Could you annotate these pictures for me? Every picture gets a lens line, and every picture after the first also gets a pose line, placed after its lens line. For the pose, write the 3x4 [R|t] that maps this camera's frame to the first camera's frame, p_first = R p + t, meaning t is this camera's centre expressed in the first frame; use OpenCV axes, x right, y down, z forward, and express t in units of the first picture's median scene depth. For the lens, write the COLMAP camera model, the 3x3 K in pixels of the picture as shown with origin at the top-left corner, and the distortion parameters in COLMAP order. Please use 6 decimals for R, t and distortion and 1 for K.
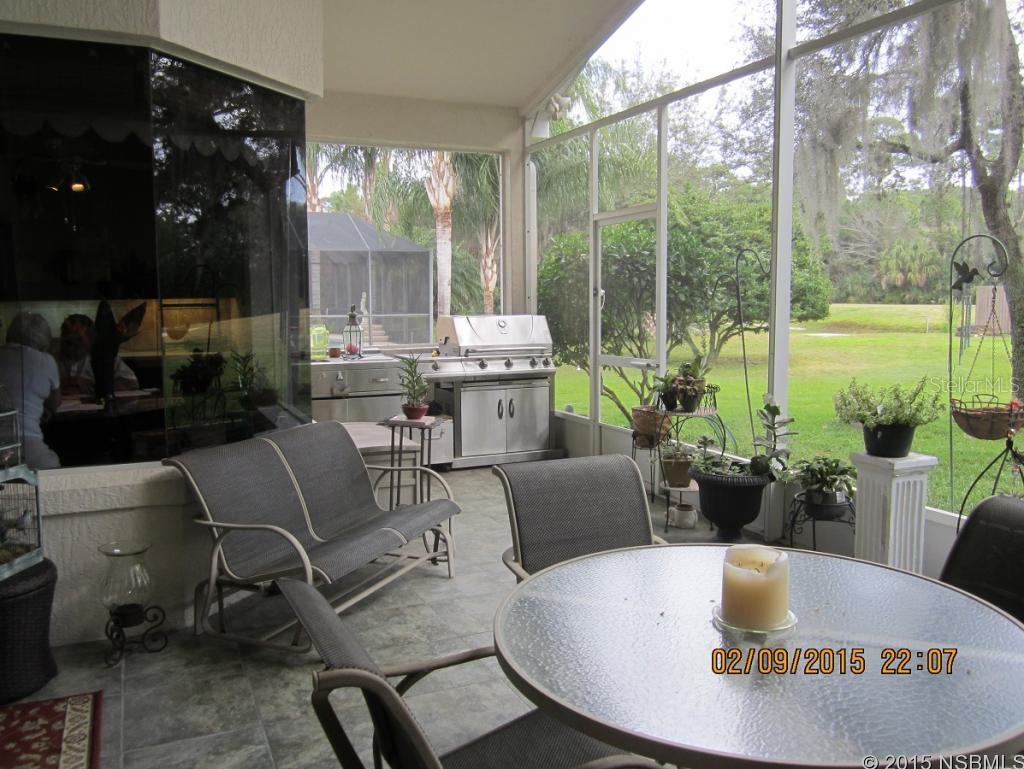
lens RADIAL K [[851.2, 0, 511.9], [0, 851.2, 384.0], [0, 0, 1]] dist [-0.015437, -0.002984]
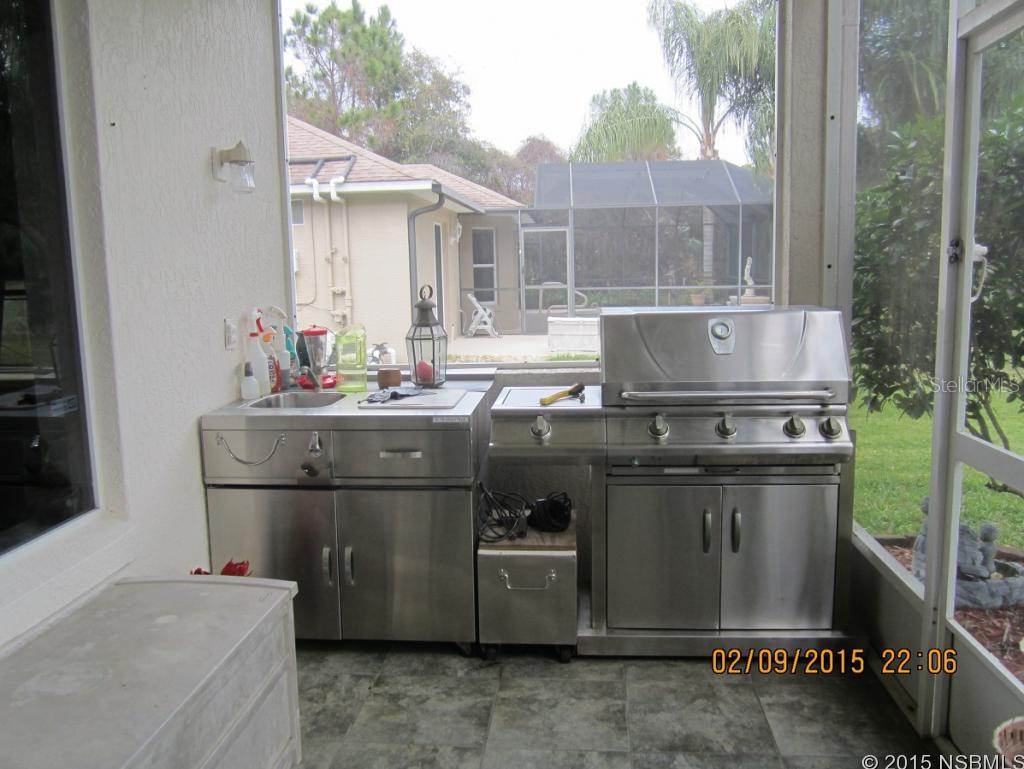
lens RADIAL K [[851.2, 0, 513.5], [0, 851.2, 381.8], [0, 0, 1]] dist [-0.015437, -0.002984]
pose [[0.873856, 0.054905, -0.483075, 0.105162], [-0.037160, 0.998239, 0.046237, -0.061743], [0.484763, -0.022453, 0.874357, 0.585746]]
